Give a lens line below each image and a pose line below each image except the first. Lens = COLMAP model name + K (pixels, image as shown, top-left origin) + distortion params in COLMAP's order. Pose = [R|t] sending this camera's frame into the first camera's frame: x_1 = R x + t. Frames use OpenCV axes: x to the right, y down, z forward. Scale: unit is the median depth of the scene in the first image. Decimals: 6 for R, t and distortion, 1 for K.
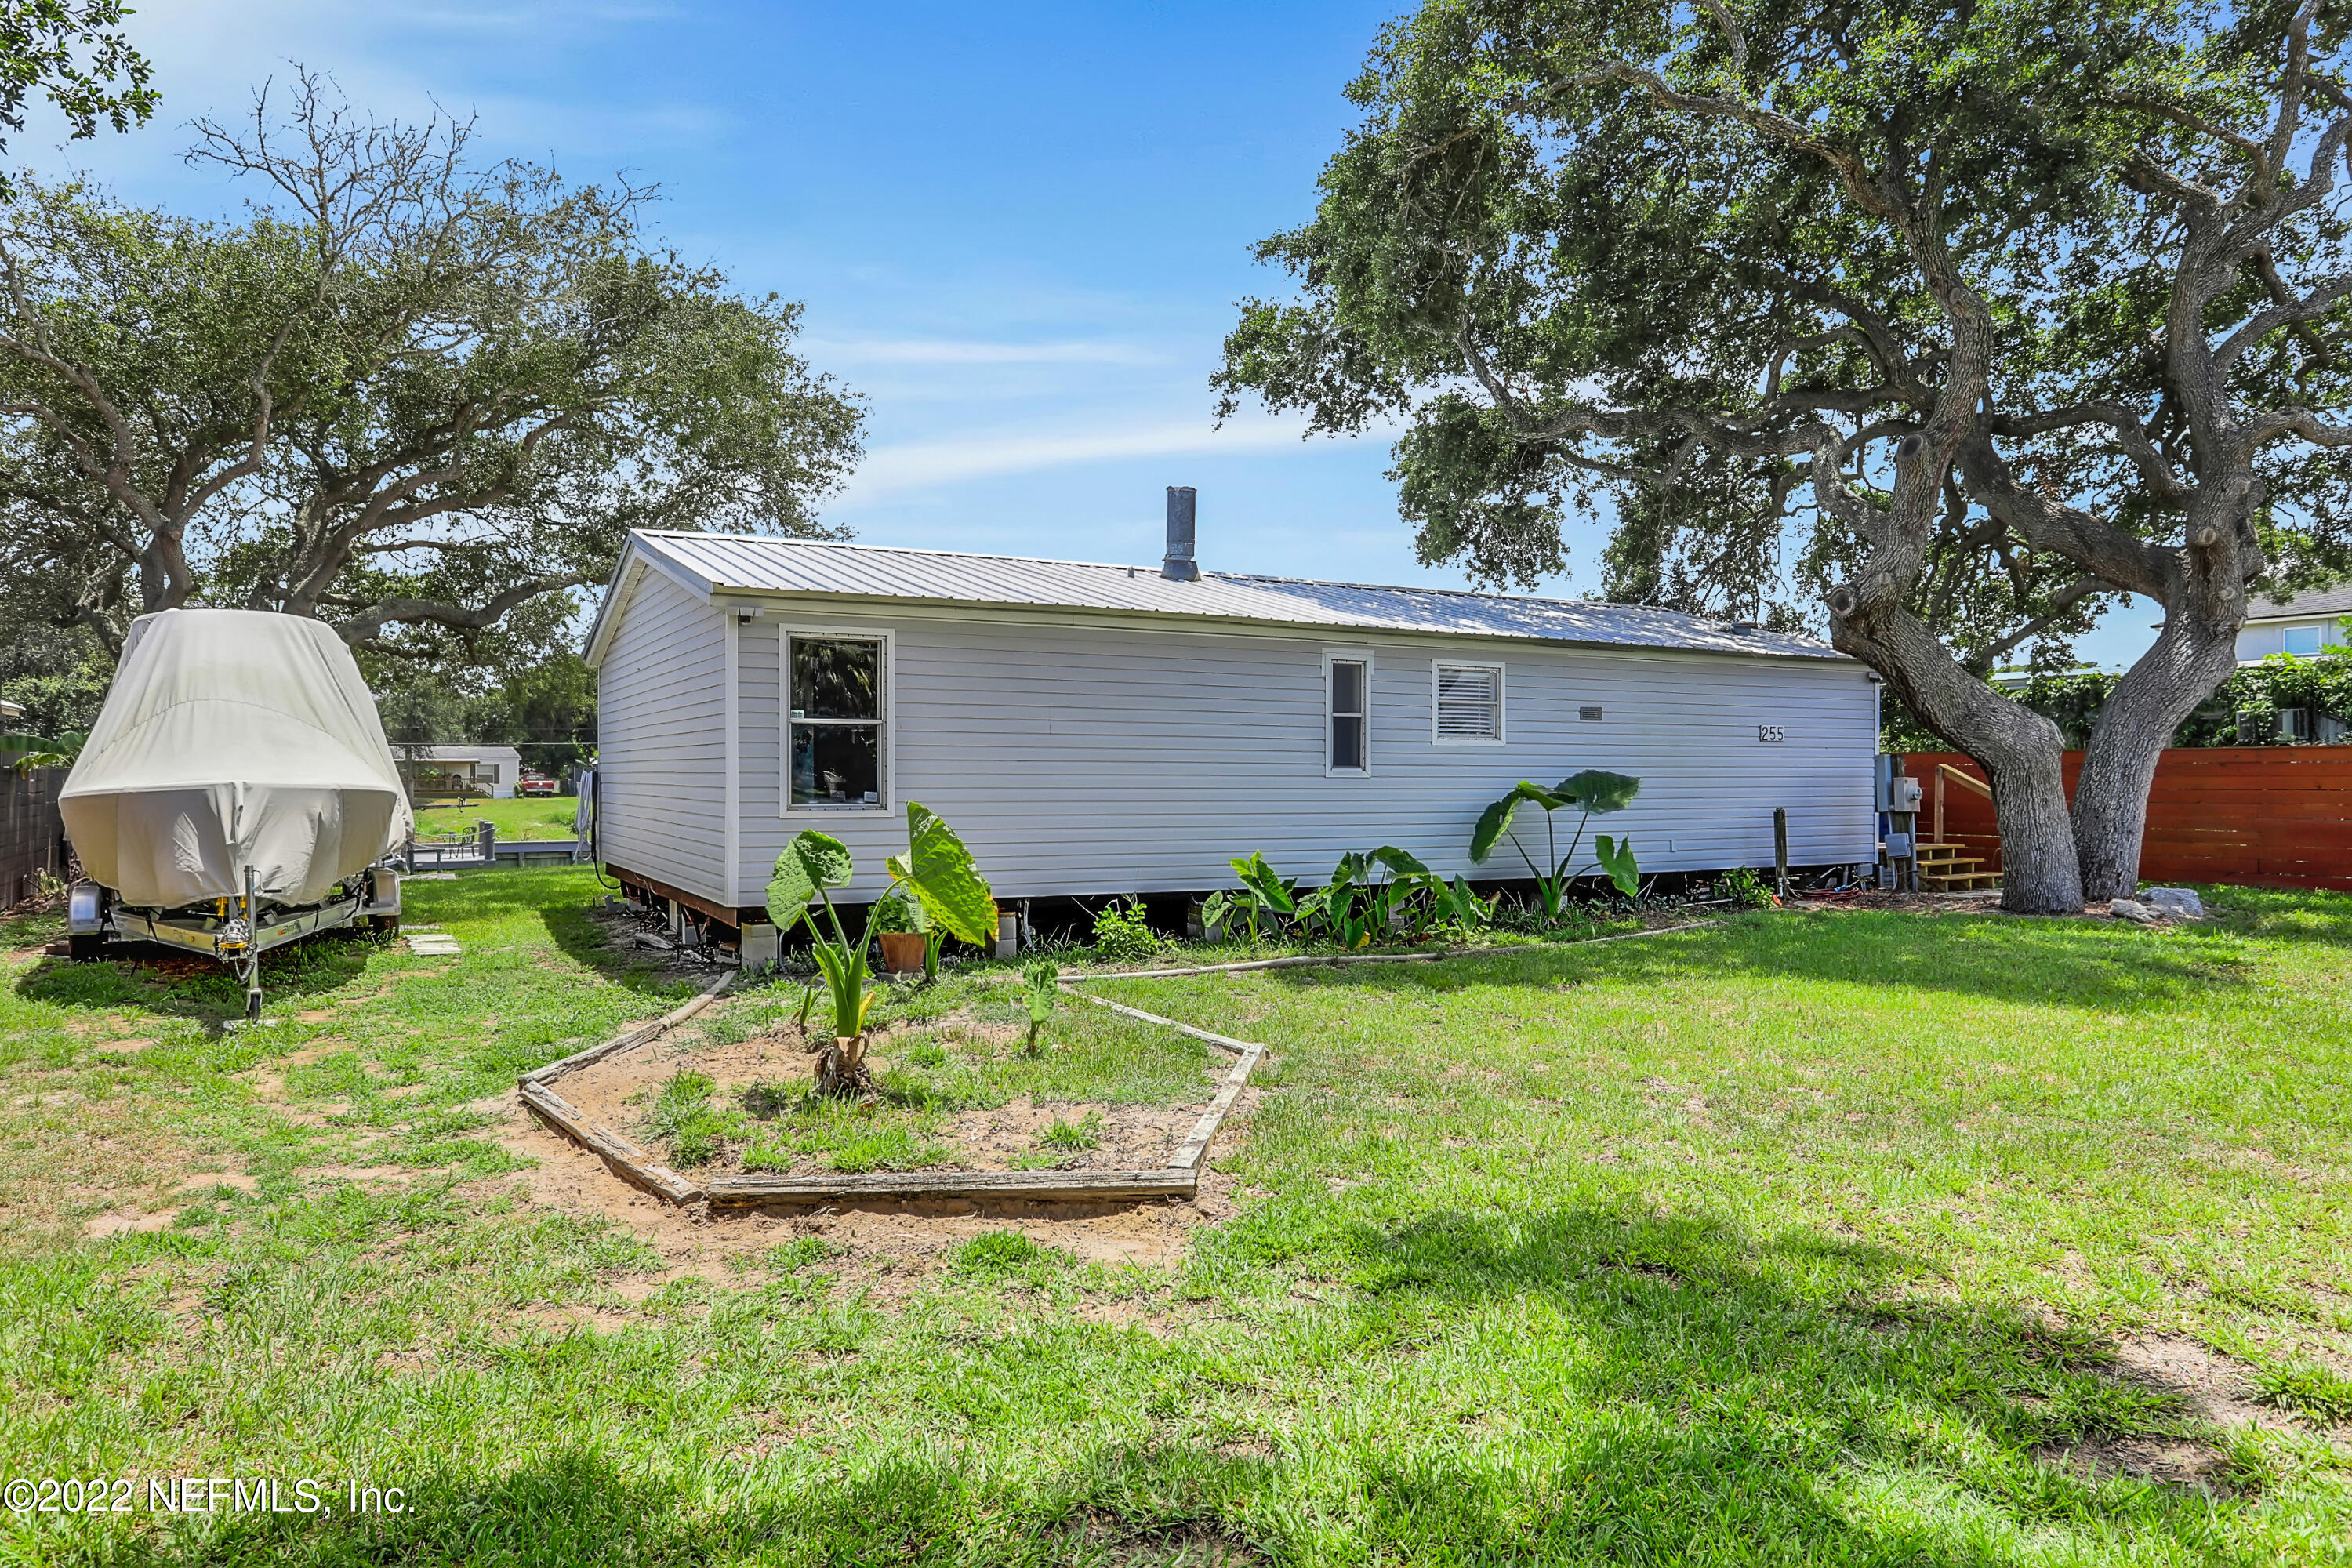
lens RADIAL K [[1470.9, 0, 1227.4], [0, 1470.9, 762.5], [0, 0, 1]] dist [-0.018495, 0.003718]
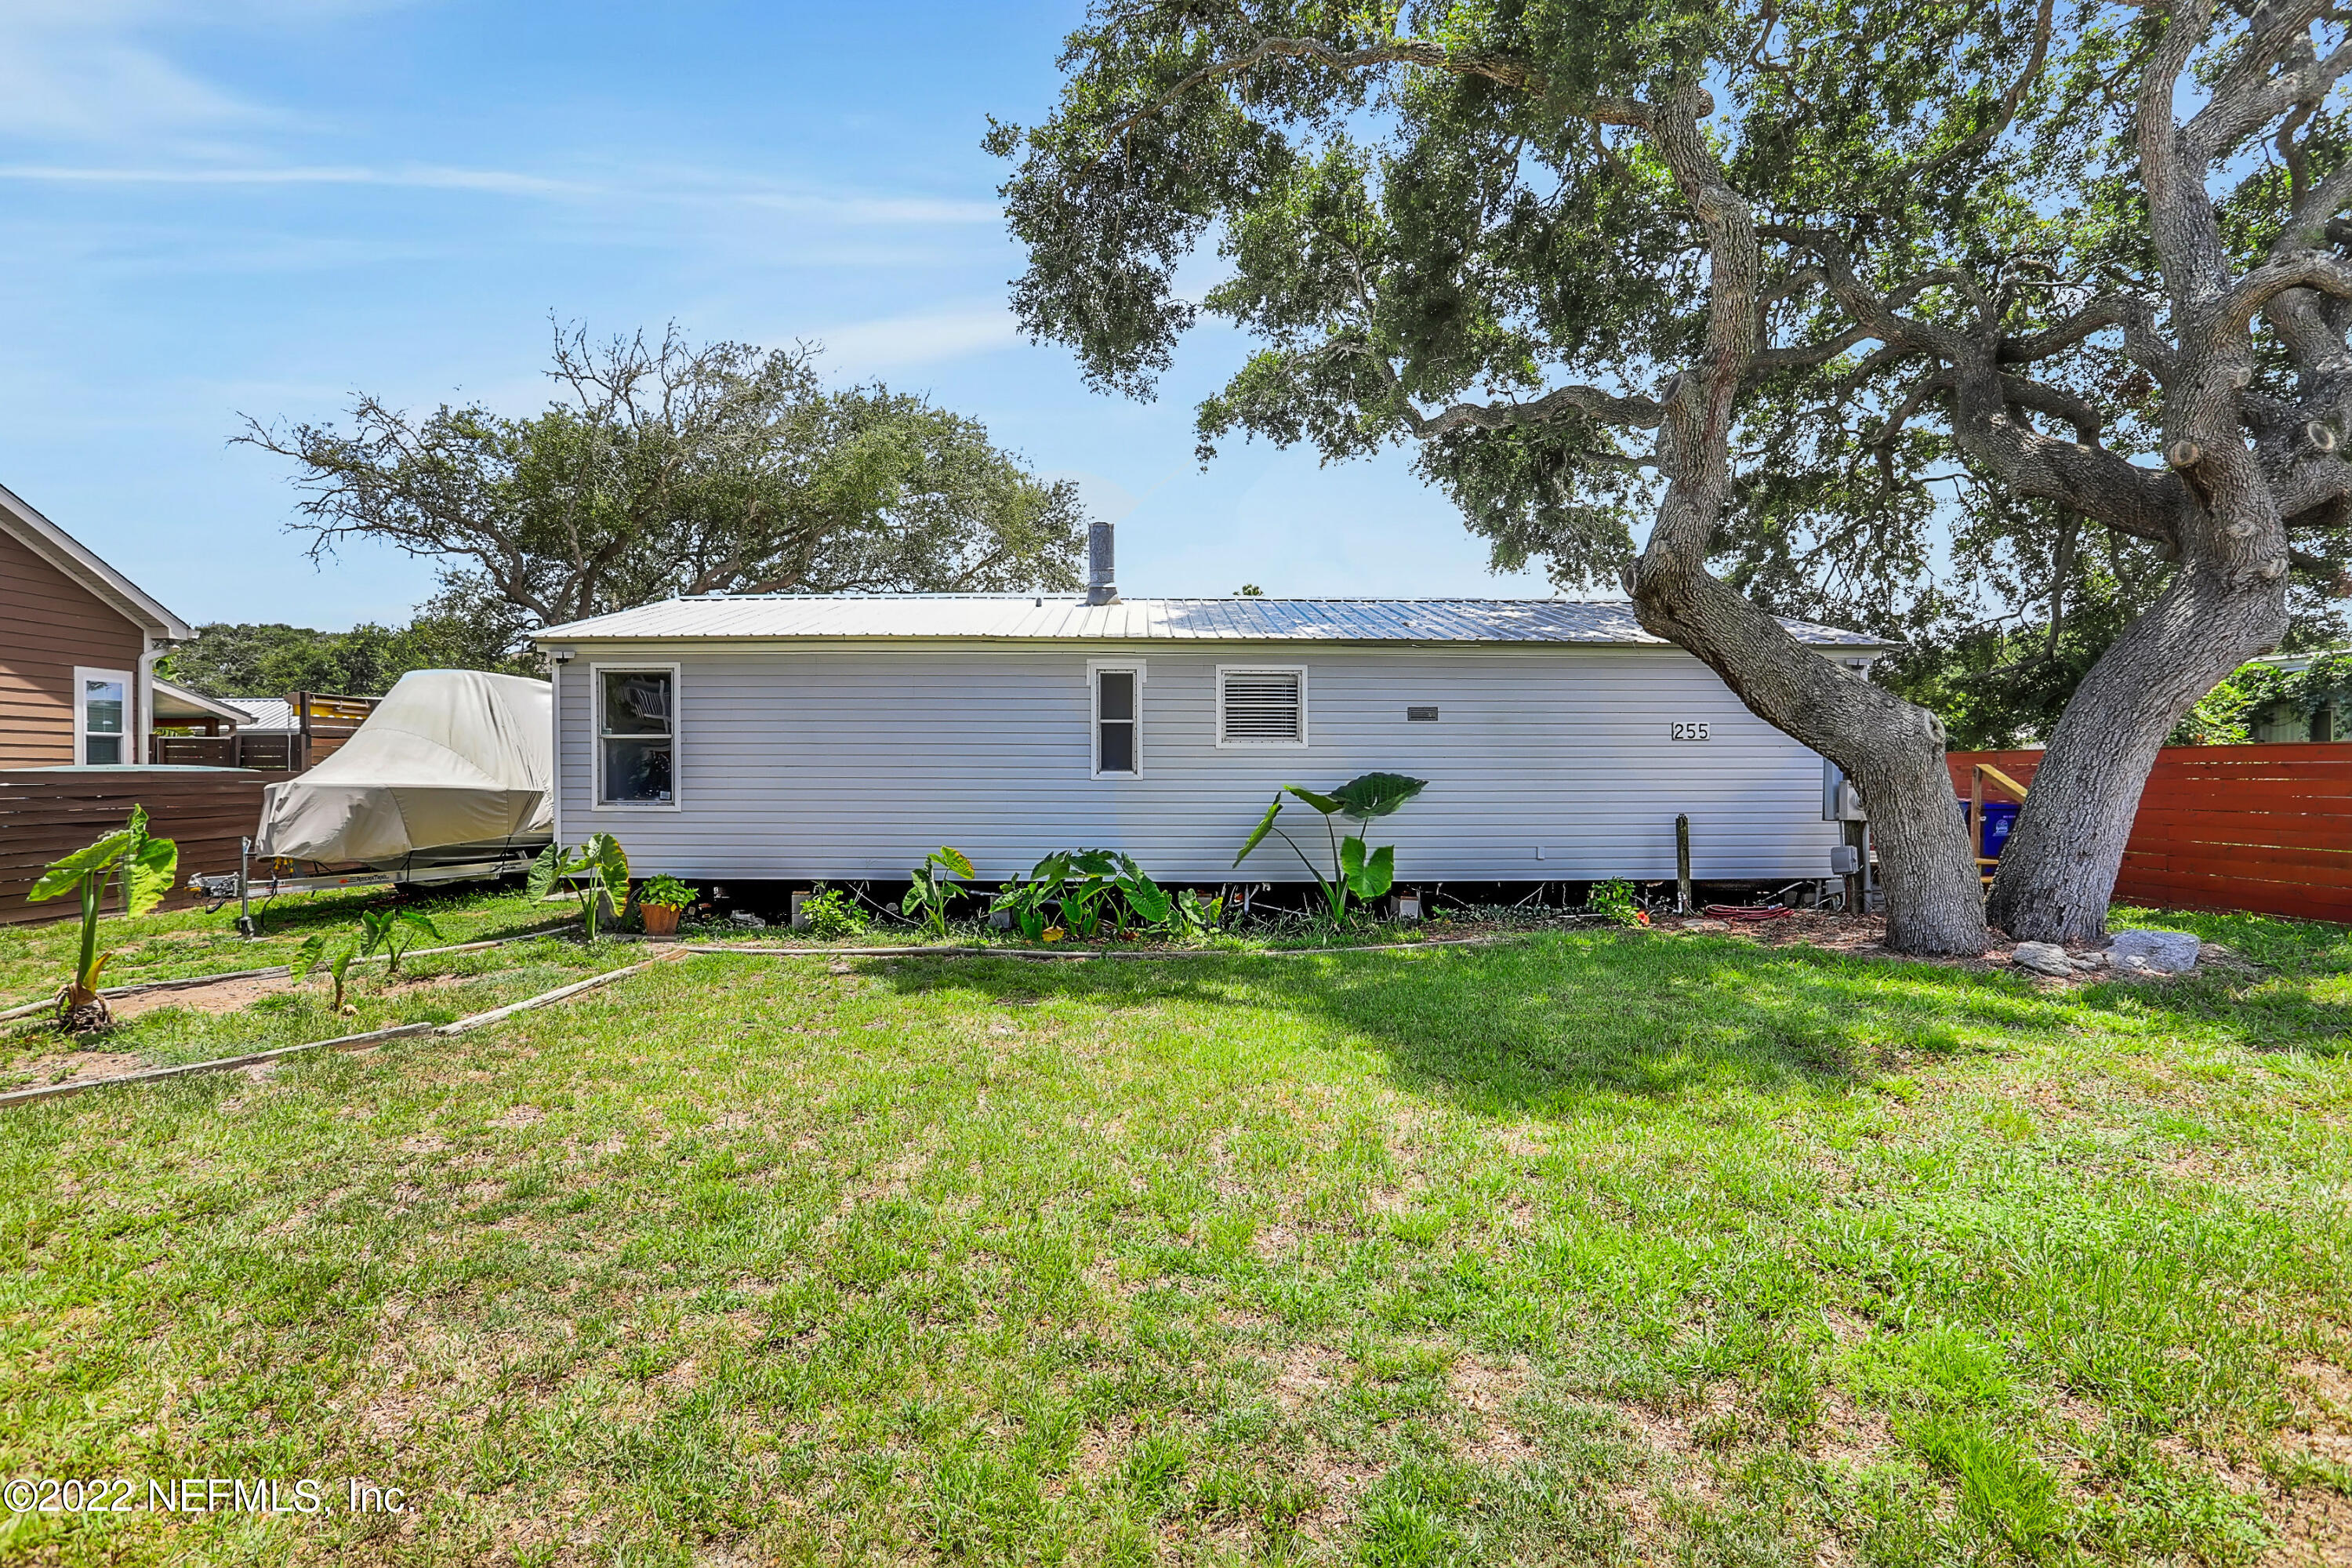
lens RADIAL K [[1148.6, 0, 1149.9], [0, 1148.6, 762.0], [0, 0, 1]] dist [-0.061691, 0.019857]
pose [[0.879757, -0.004047, -0.475406, 0.475037], [0.004735, 0.999989, 0.000248, -0.002708], [0.475400, -0.002469, 0.879766, 0.266753]]
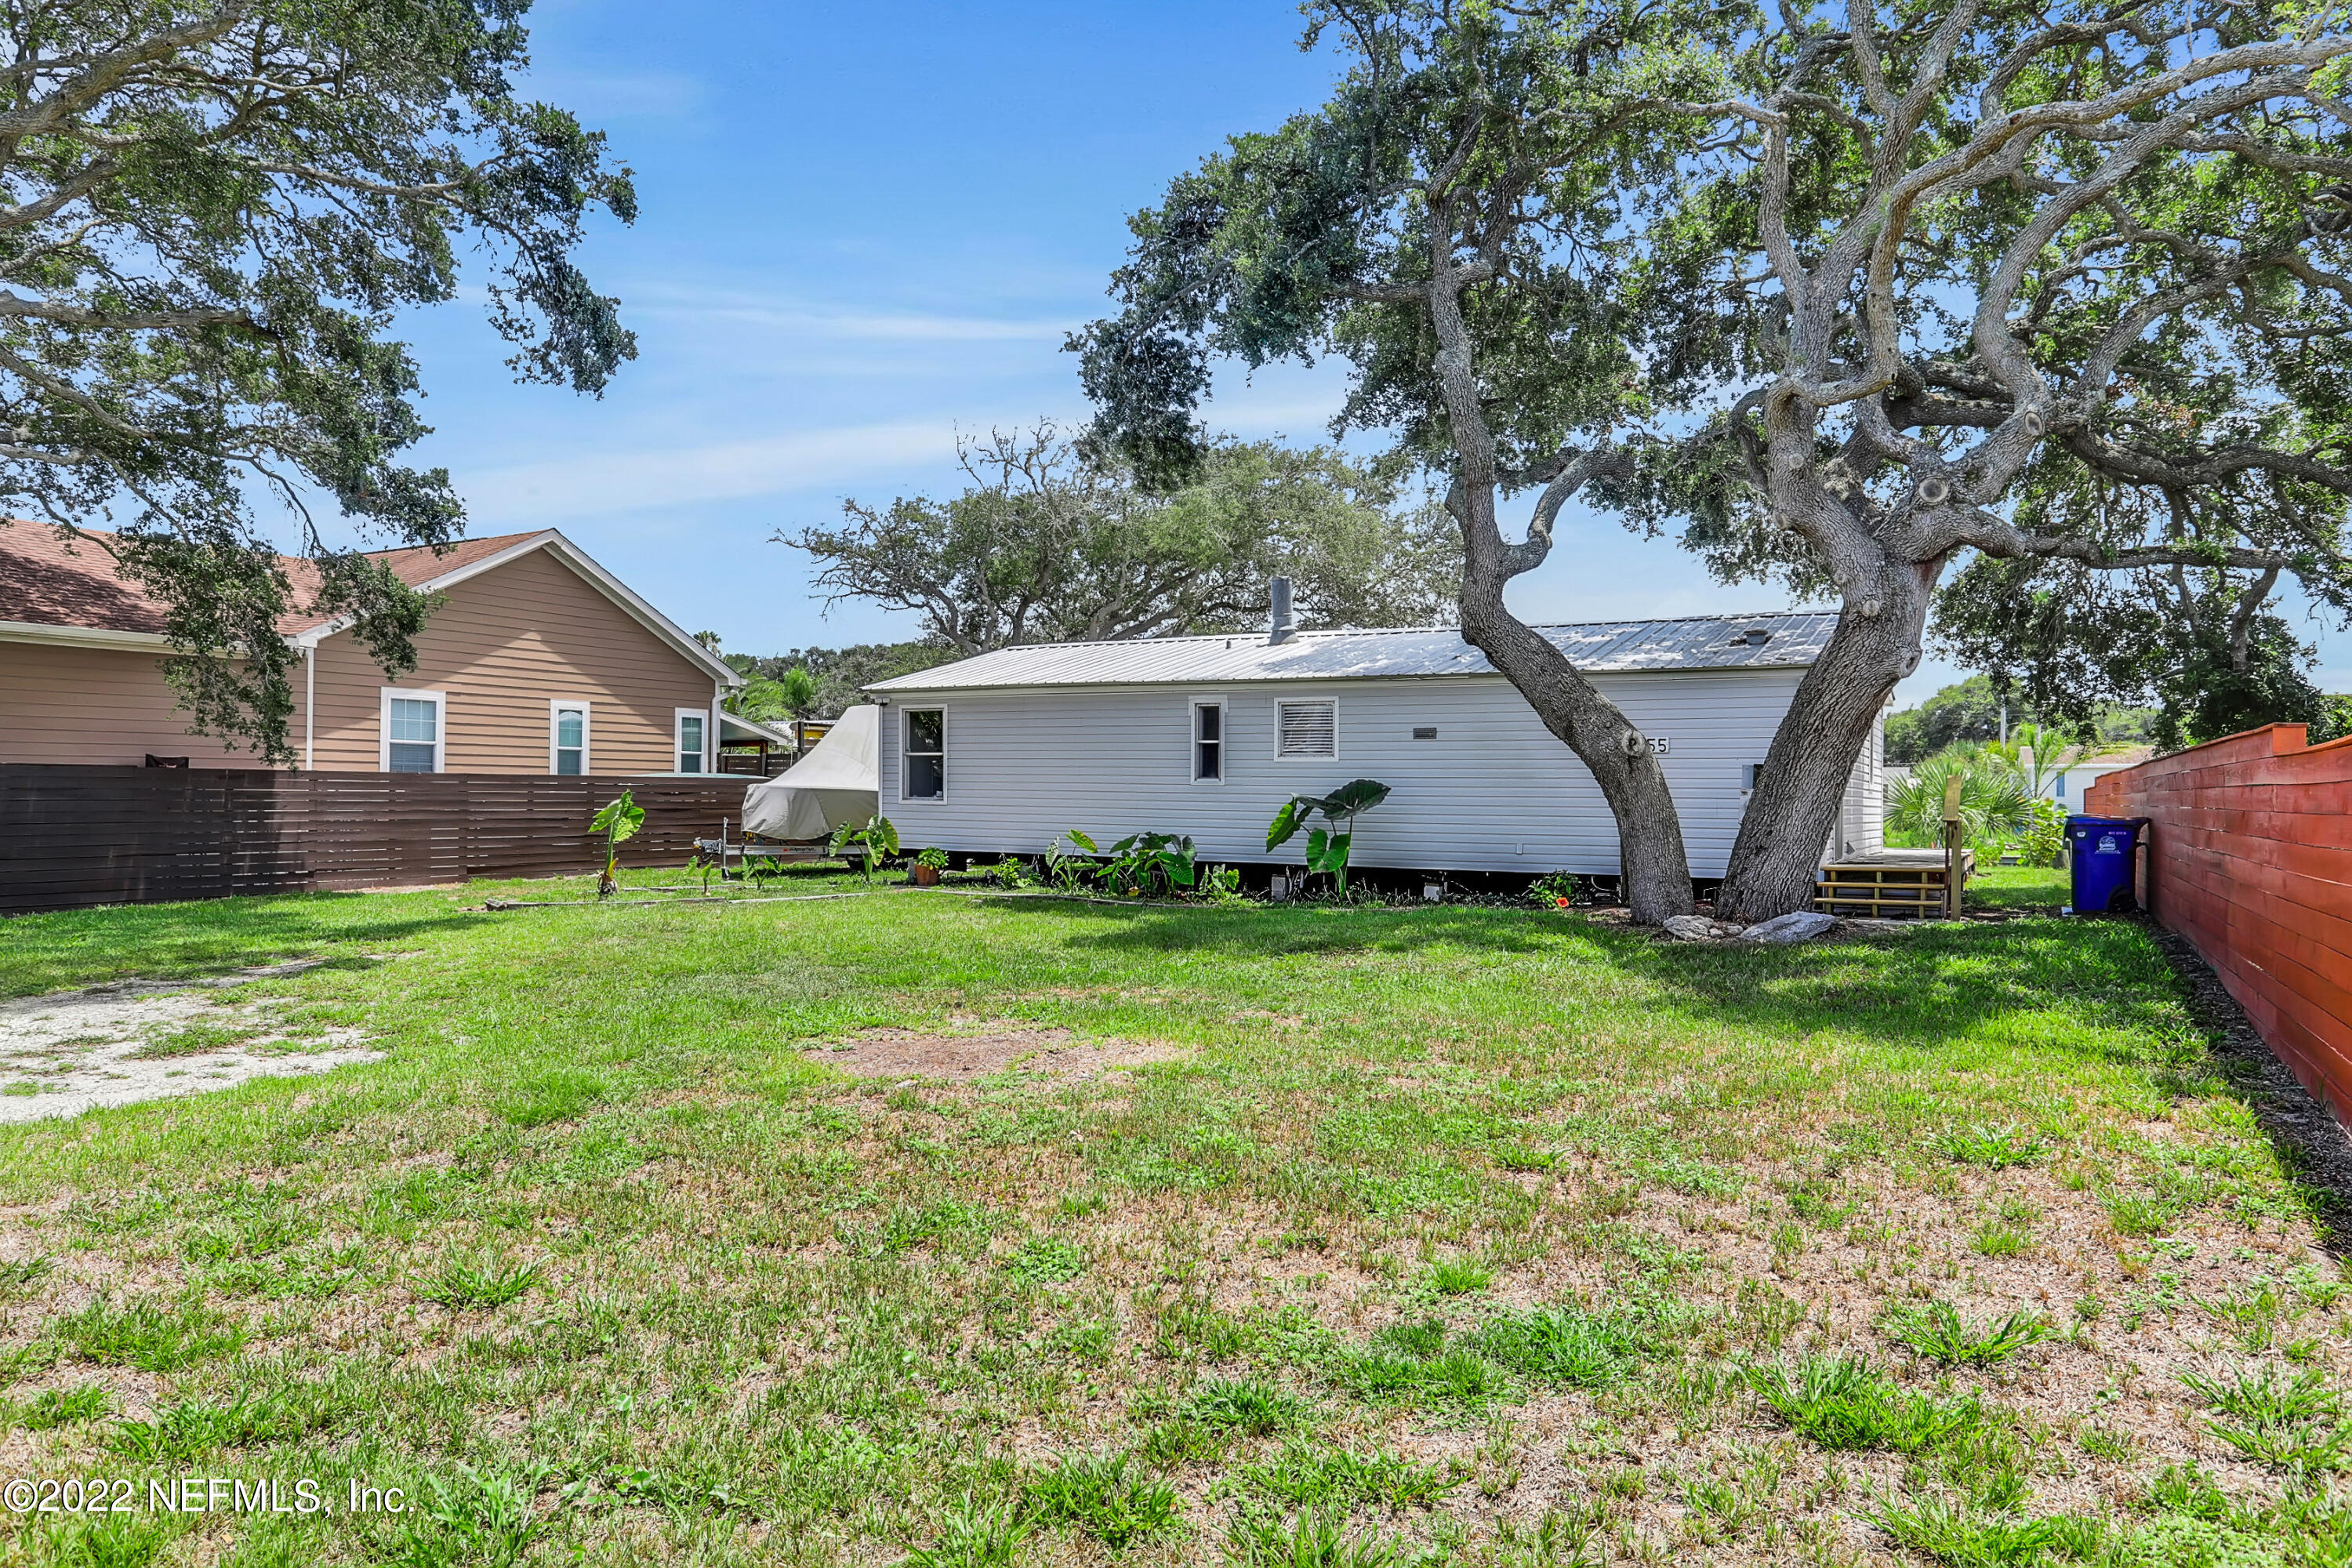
lens RADIAL K [[1546.9, 0, 1182.5], [0, 1546.9, 778.6], [0, 0, 1]] dist [-0.010834, 0.001036]
pose [[0.512912, -0.000768, -0.858441, 1.300373], [0.001209, 0.999999, -0.000173, 0.003686], [0.858440, -0.000949, 0.512913, 0.197737]]
